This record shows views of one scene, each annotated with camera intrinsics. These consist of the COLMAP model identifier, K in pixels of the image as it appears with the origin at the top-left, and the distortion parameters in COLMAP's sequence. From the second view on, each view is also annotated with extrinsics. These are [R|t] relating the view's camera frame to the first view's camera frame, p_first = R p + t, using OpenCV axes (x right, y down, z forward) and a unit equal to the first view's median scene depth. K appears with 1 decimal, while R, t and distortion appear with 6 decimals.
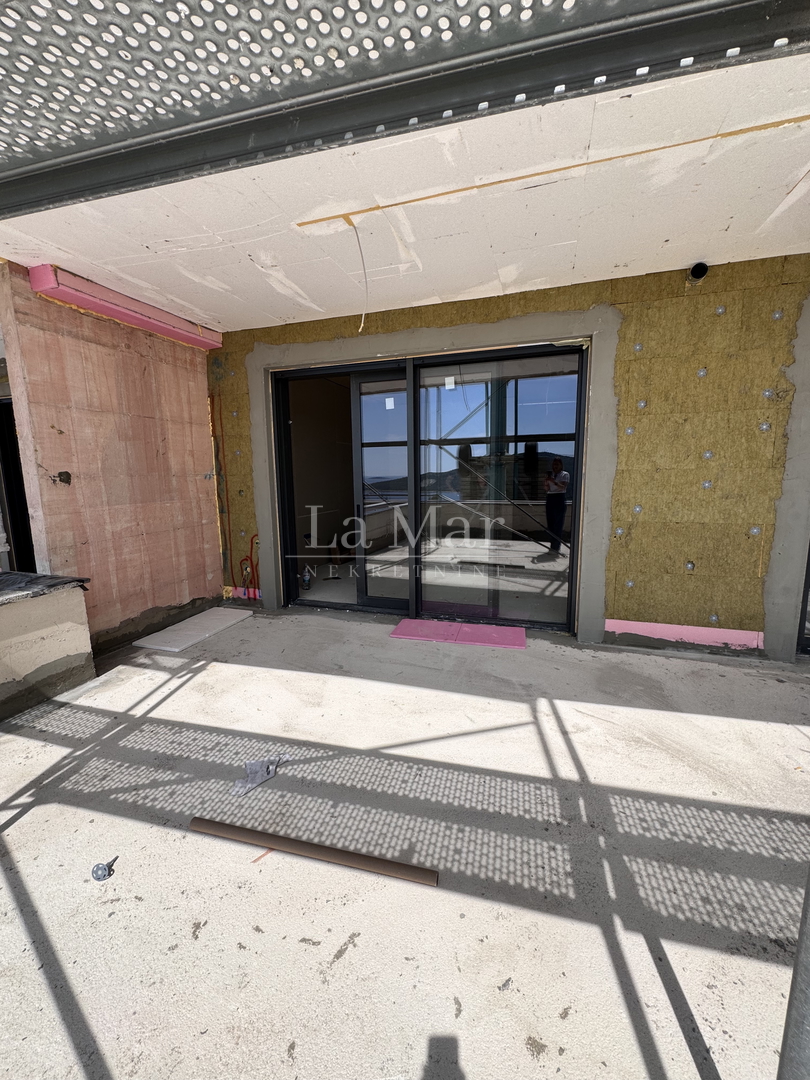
lens RADIAL K [[429.6, 0, 405.0], [0, 429.6, 540.0], [0, 0, 1]] dist [-0.000892, -0.000123]
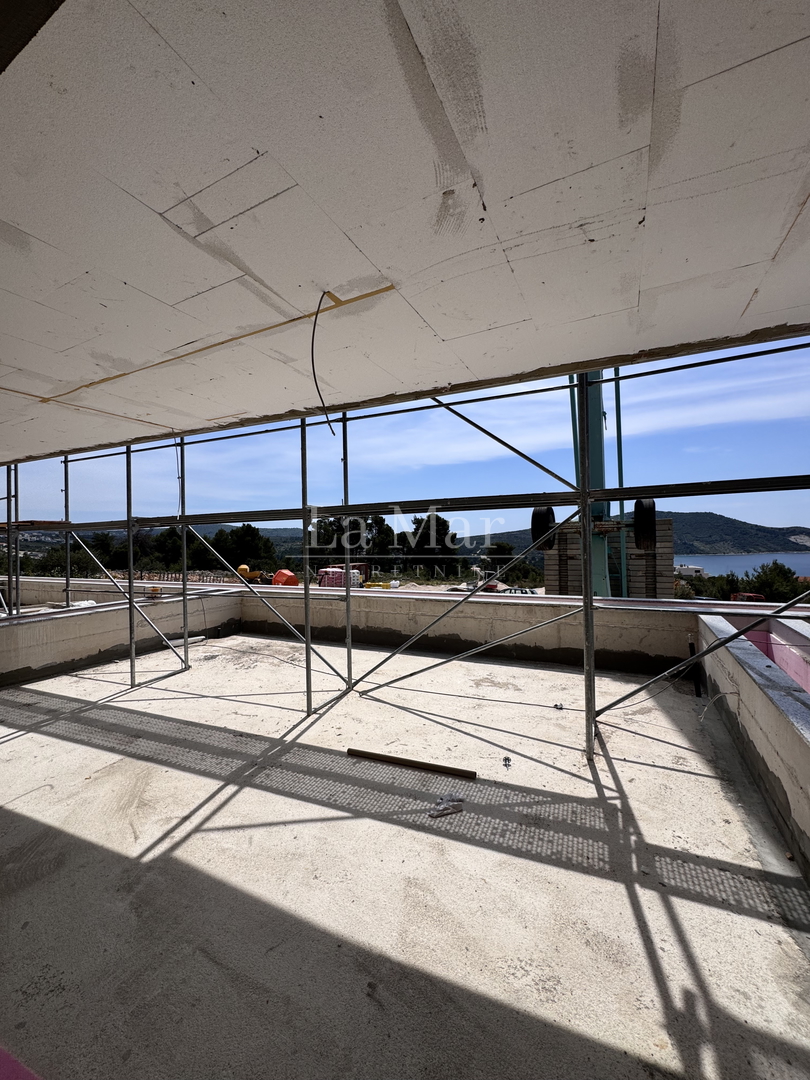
lens RADIAL K [[429.6, 0, 405.0], [0, 429.6, 540.0], [0, 0, 1]] dist [-0.000892, -0.000123]
pose [[-0.987104, 0.038746, 0.155320, -0.395634], [0.062752, 0.986267, 0.152775, -0.402059], [-0.147267, 0.160551, -0.975979, 1.942616]]
